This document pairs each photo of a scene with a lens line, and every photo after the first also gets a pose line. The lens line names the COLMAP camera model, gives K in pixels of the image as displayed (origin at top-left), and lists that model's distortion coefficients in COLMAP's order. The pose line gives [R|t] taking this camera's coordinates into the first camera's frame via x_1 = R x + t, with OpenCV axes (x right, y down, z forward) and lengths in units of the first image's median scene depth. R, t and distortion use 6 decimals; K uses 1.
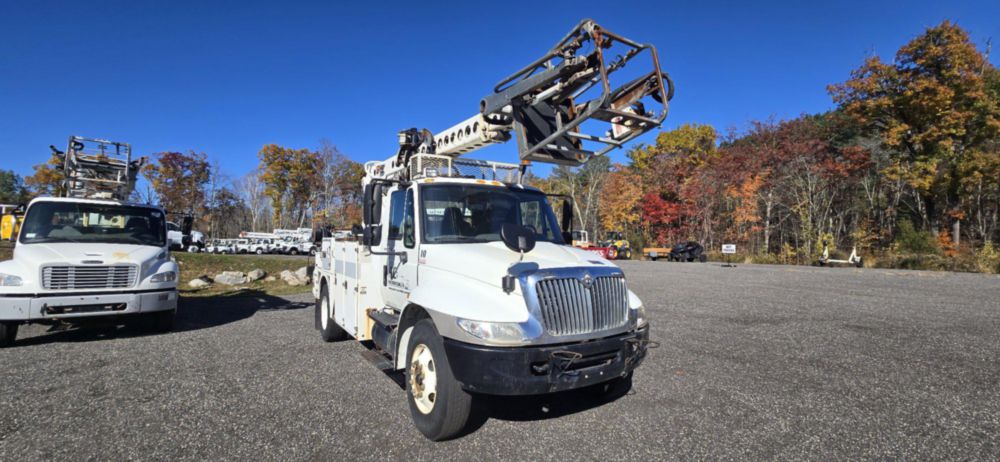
lens RADIAL K [[408.5, 0, 499.3], [0, 408.5, 231.7], [0, 0, 1]] dist [-0.001382, 0.000759]
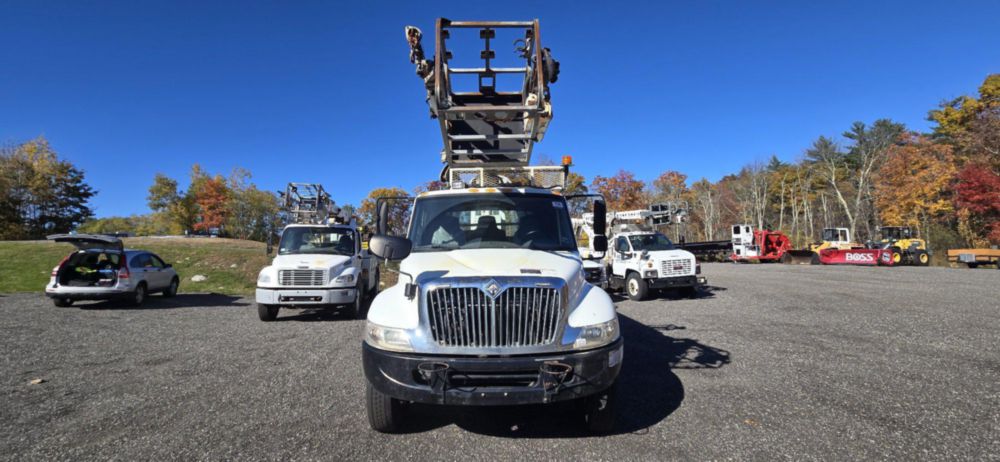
lens RADIAL K [[408.5, 0, 499.3], [0, 408.5, 231.7], [0, 0, 1]] dist [-0.001382, 0.000759]
pose [[0.855038, -0.040207, -0.517004, 0.135340], [0.033337, 0.999189, -0.022572, 0.001226], [0.517492, 0.002064, 0.855685, 0.041227]]
